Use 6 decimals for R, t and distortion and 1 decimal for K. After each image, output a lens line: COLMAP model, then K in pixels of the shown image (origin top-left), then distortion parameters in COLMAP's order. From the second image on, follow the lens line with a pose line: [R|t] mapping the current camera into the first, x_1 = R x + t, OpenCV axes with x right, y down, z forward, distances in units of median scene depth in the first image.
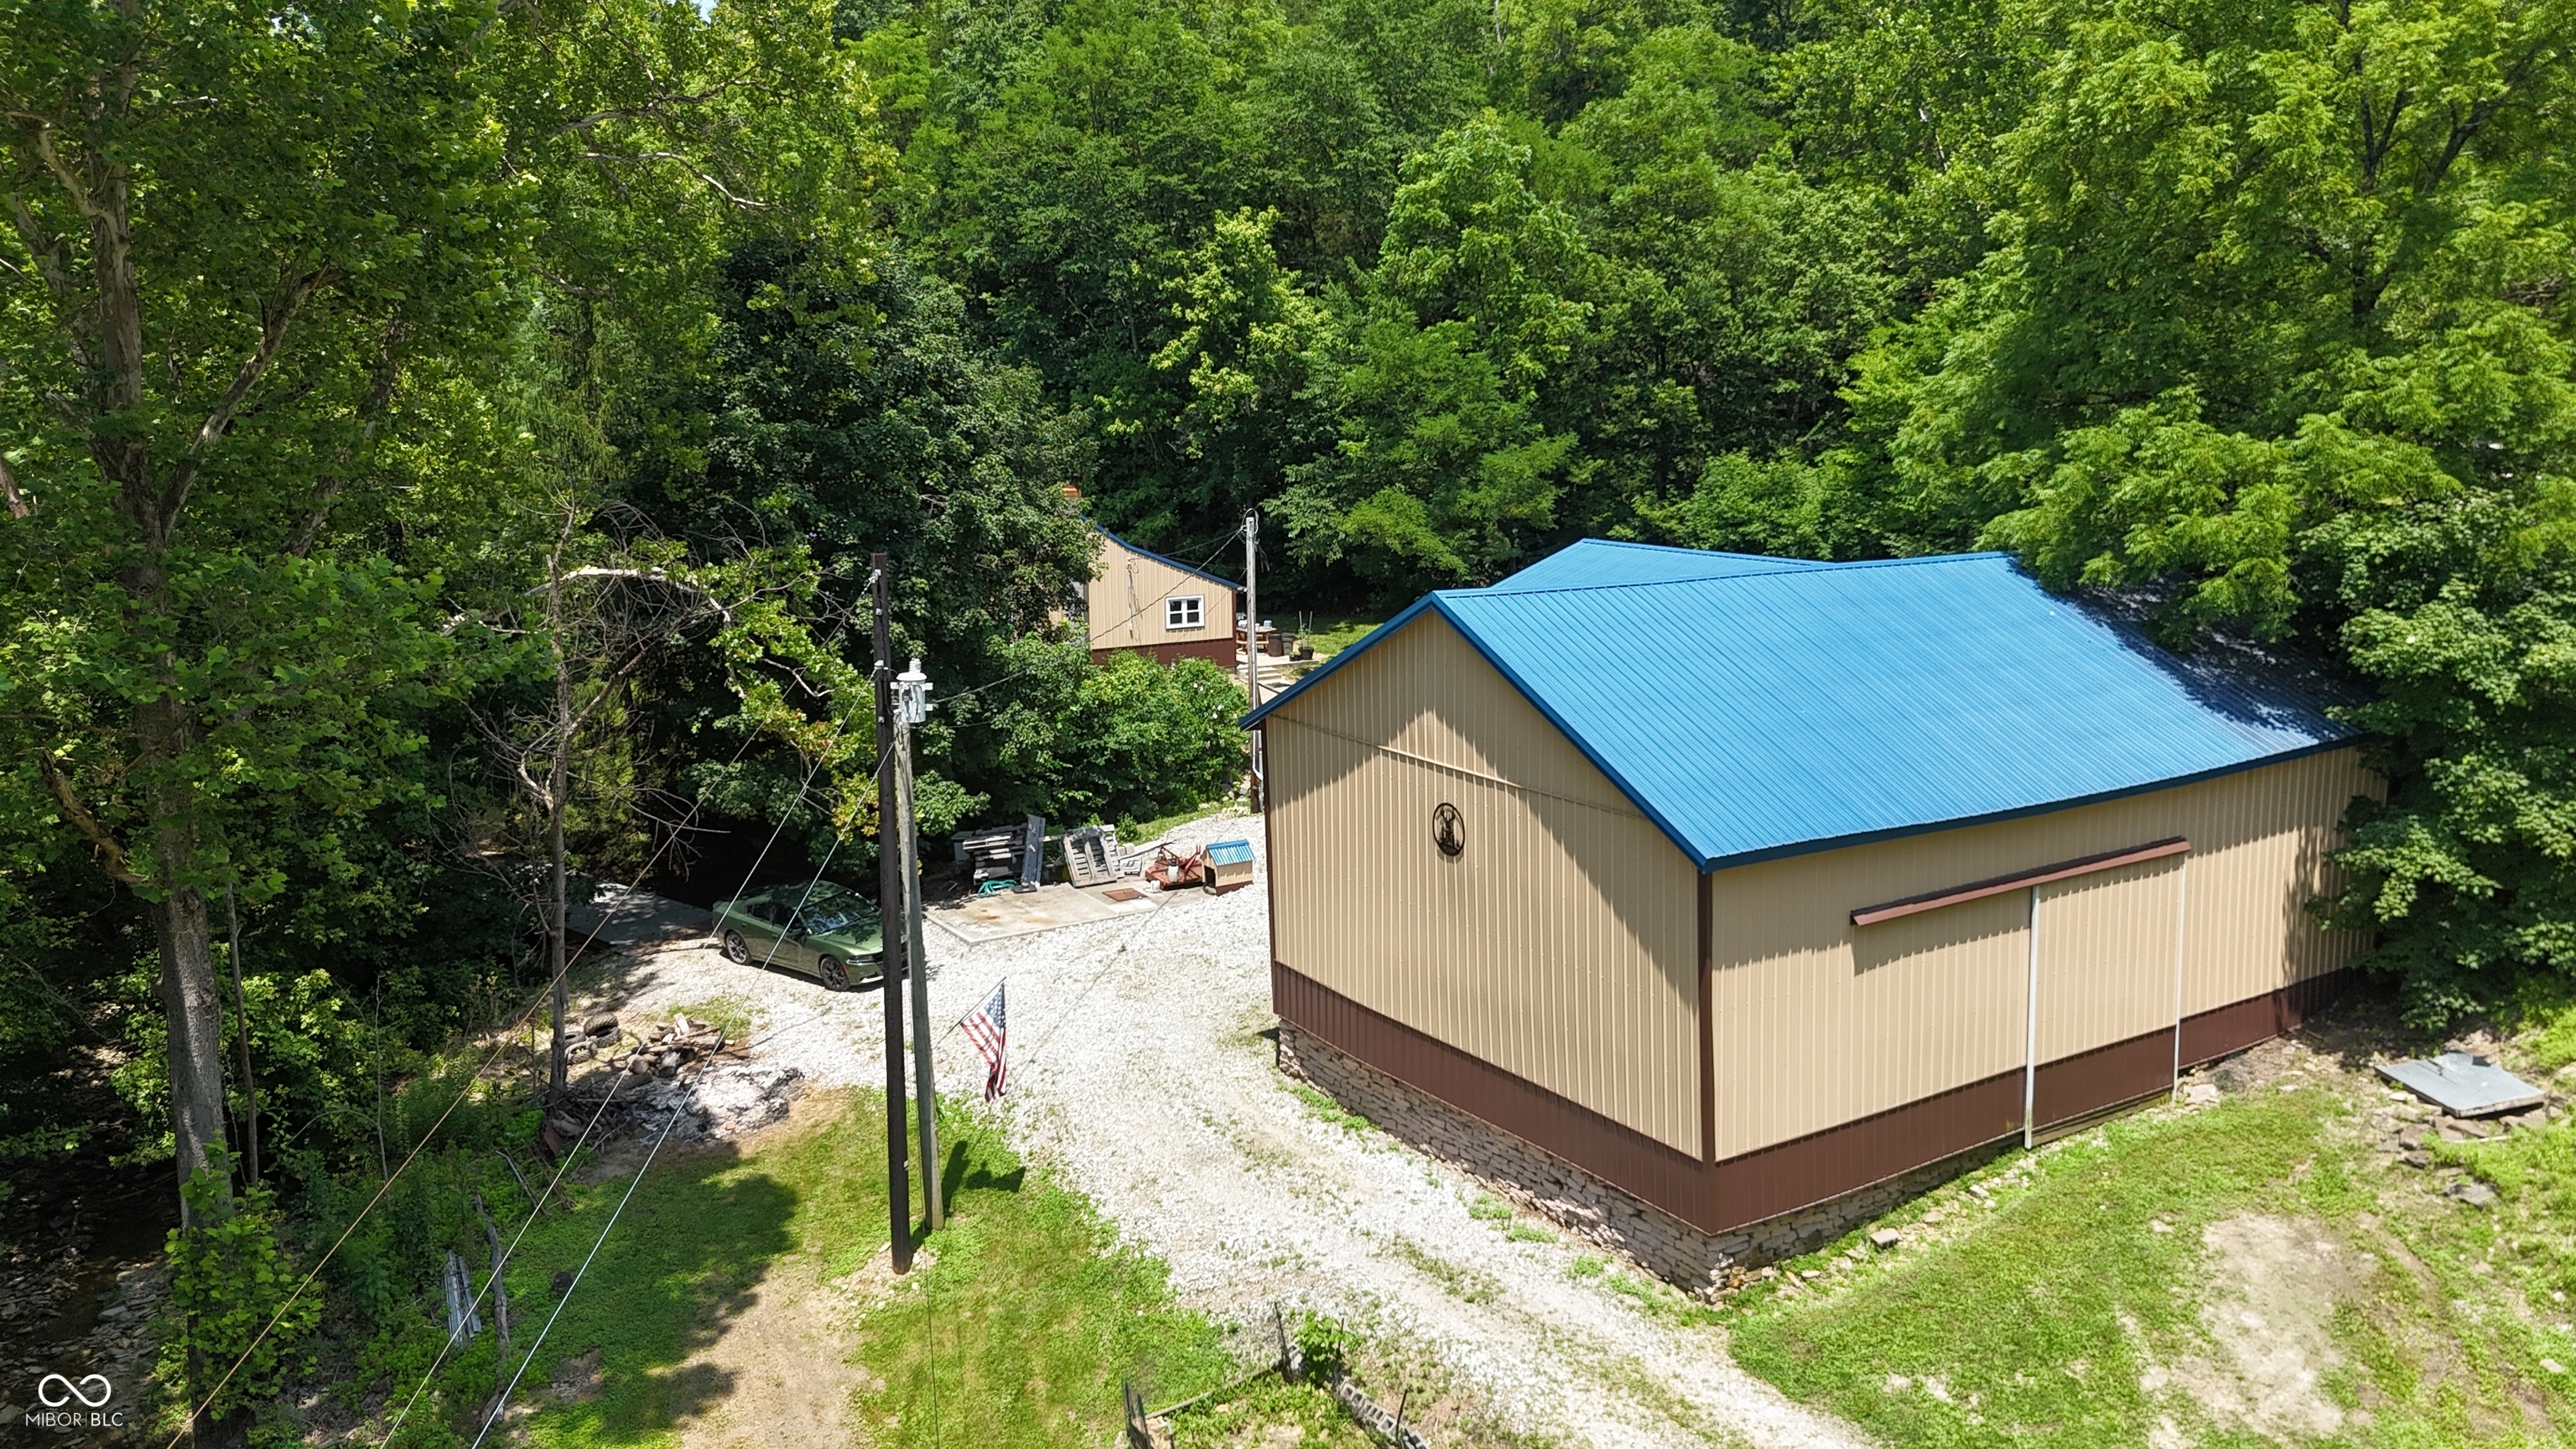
lens RADIAL K [[1902.8, 0, 1273.1], [0, 1902.8, 724.9], [0, 0, 1]] dist [0.058576, -0.058276]
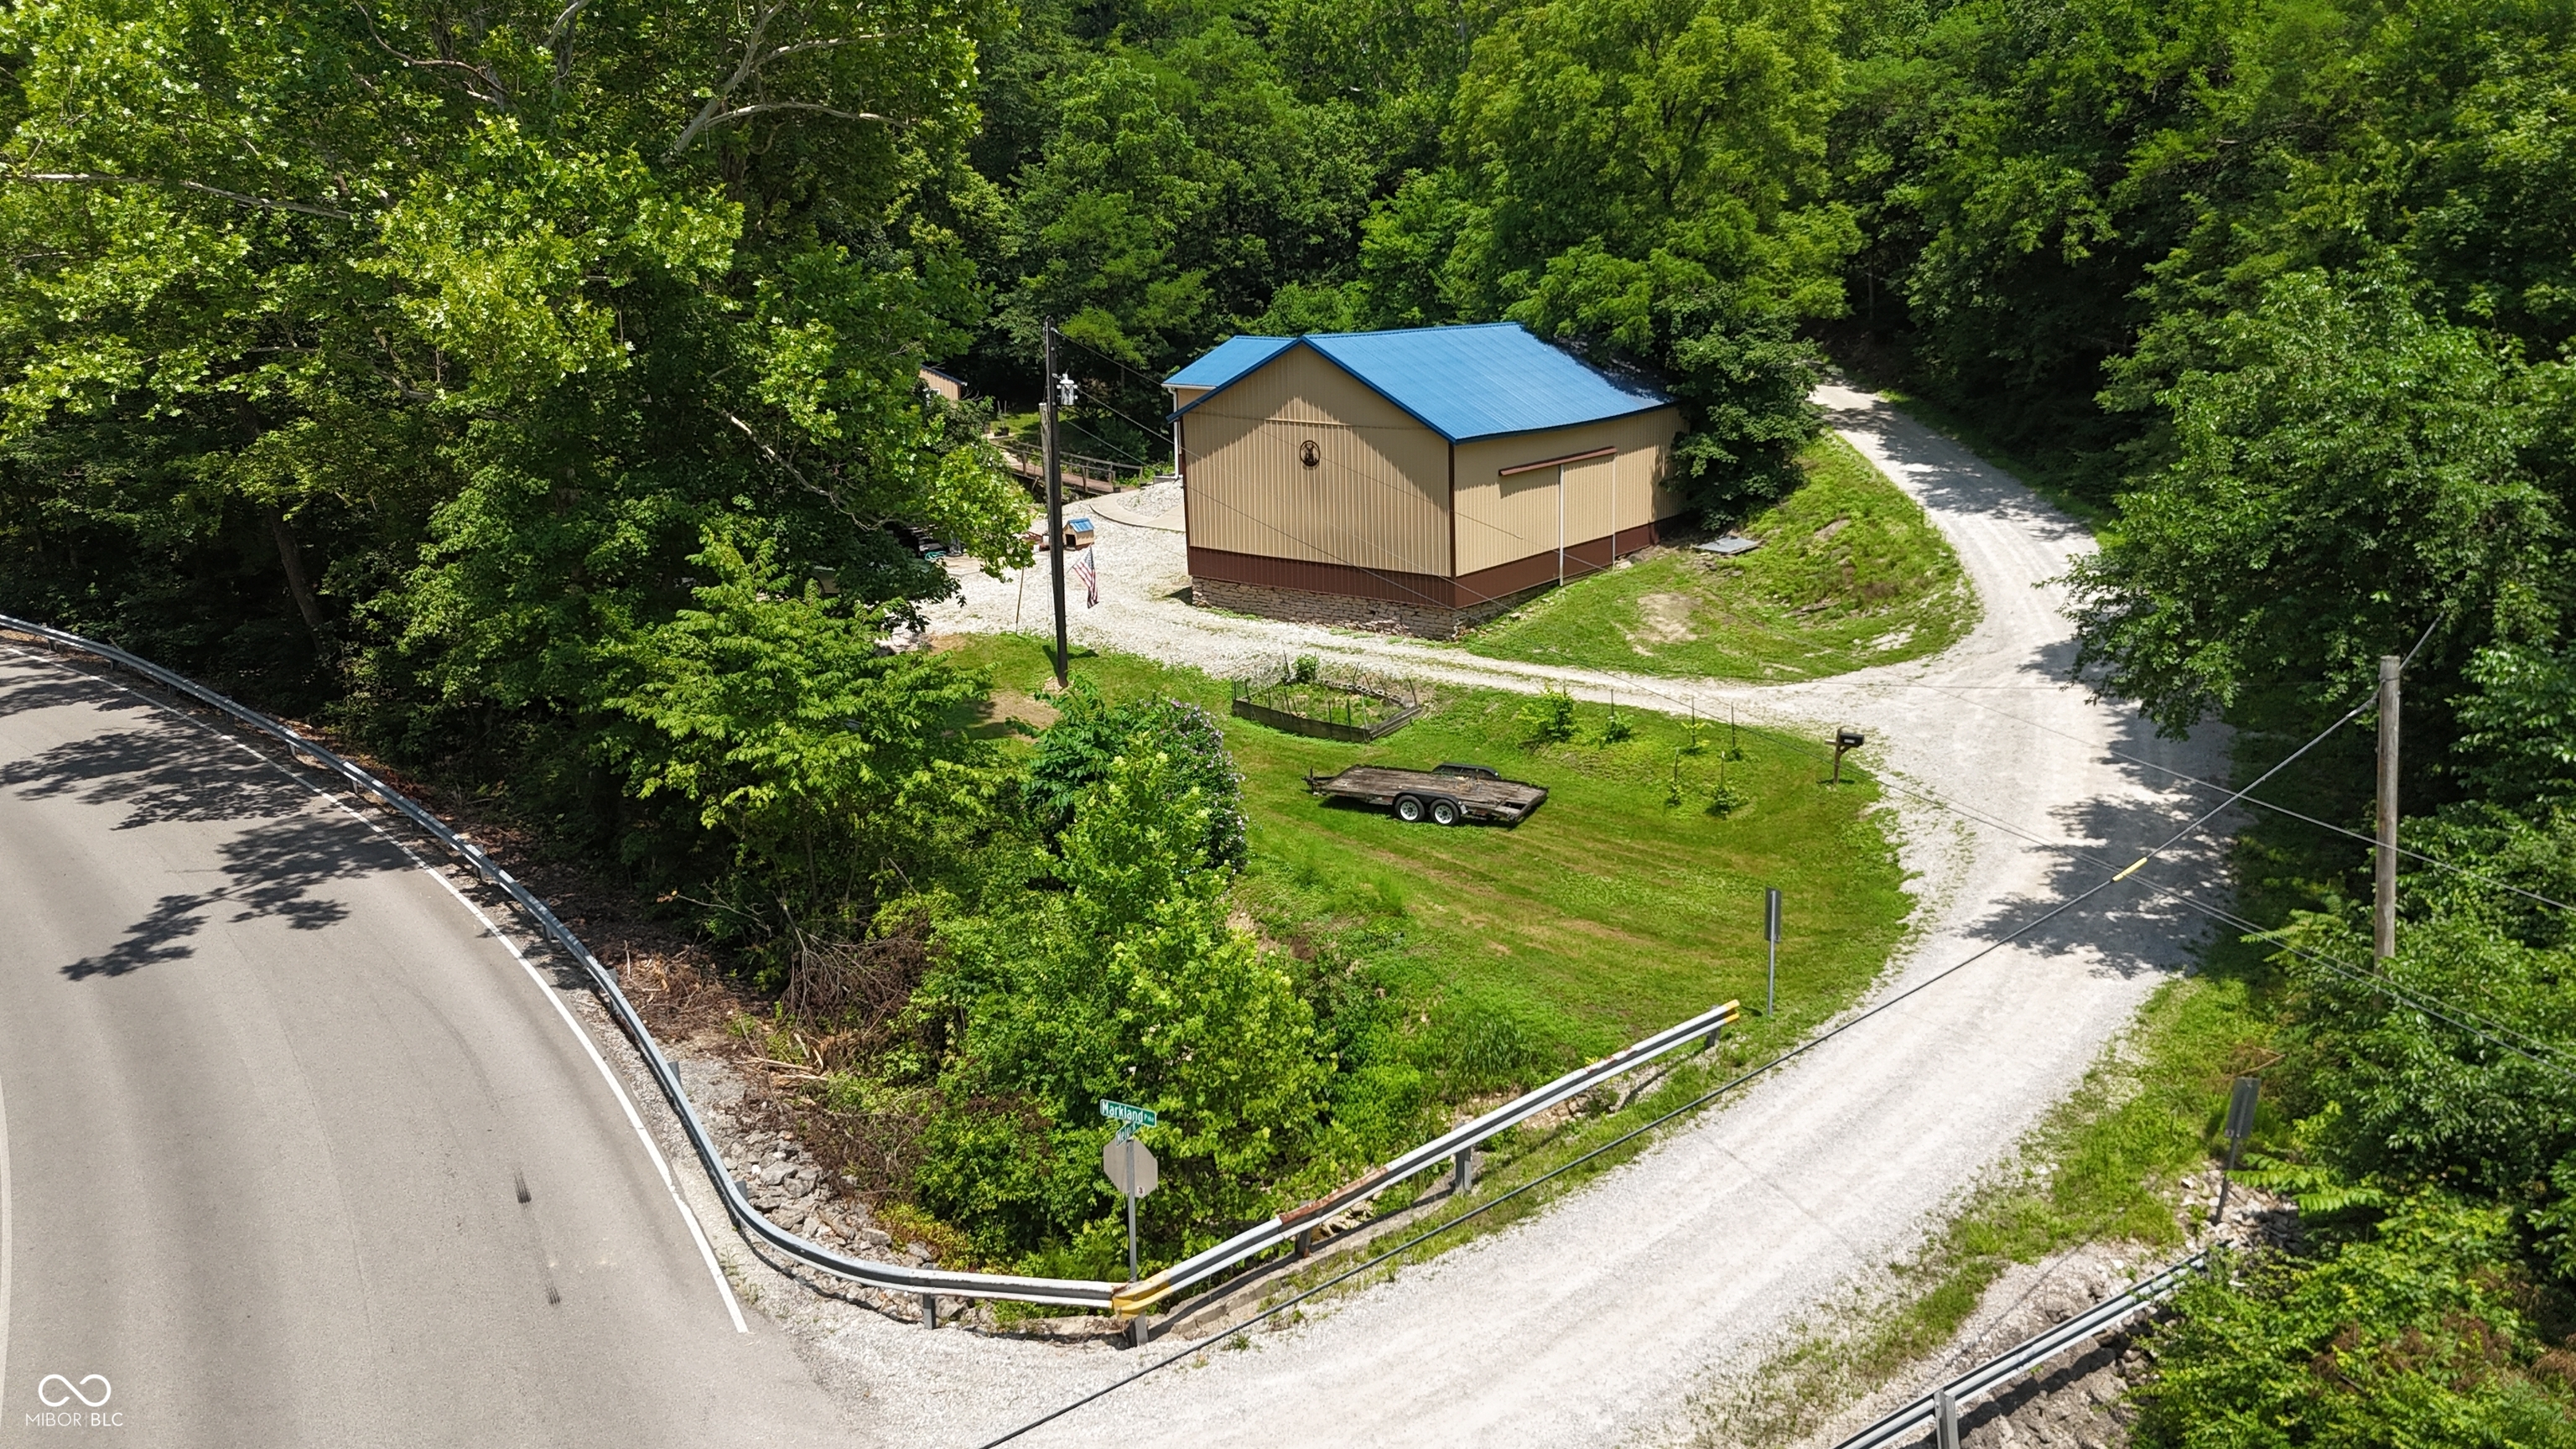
lens RADIAL K [[1902.8, 0, 1273.9], [0, 1902.8, 730.9], [0, 0, 1]] dist [0.058576, -0.058276]
pose [[0.939321, -0.087586, 0.331669, -0.334050], [0.062849, 0.994430, 0.084609, 0.090239], [-0.337233, -0.058630, 0.939594, -0.486307]]
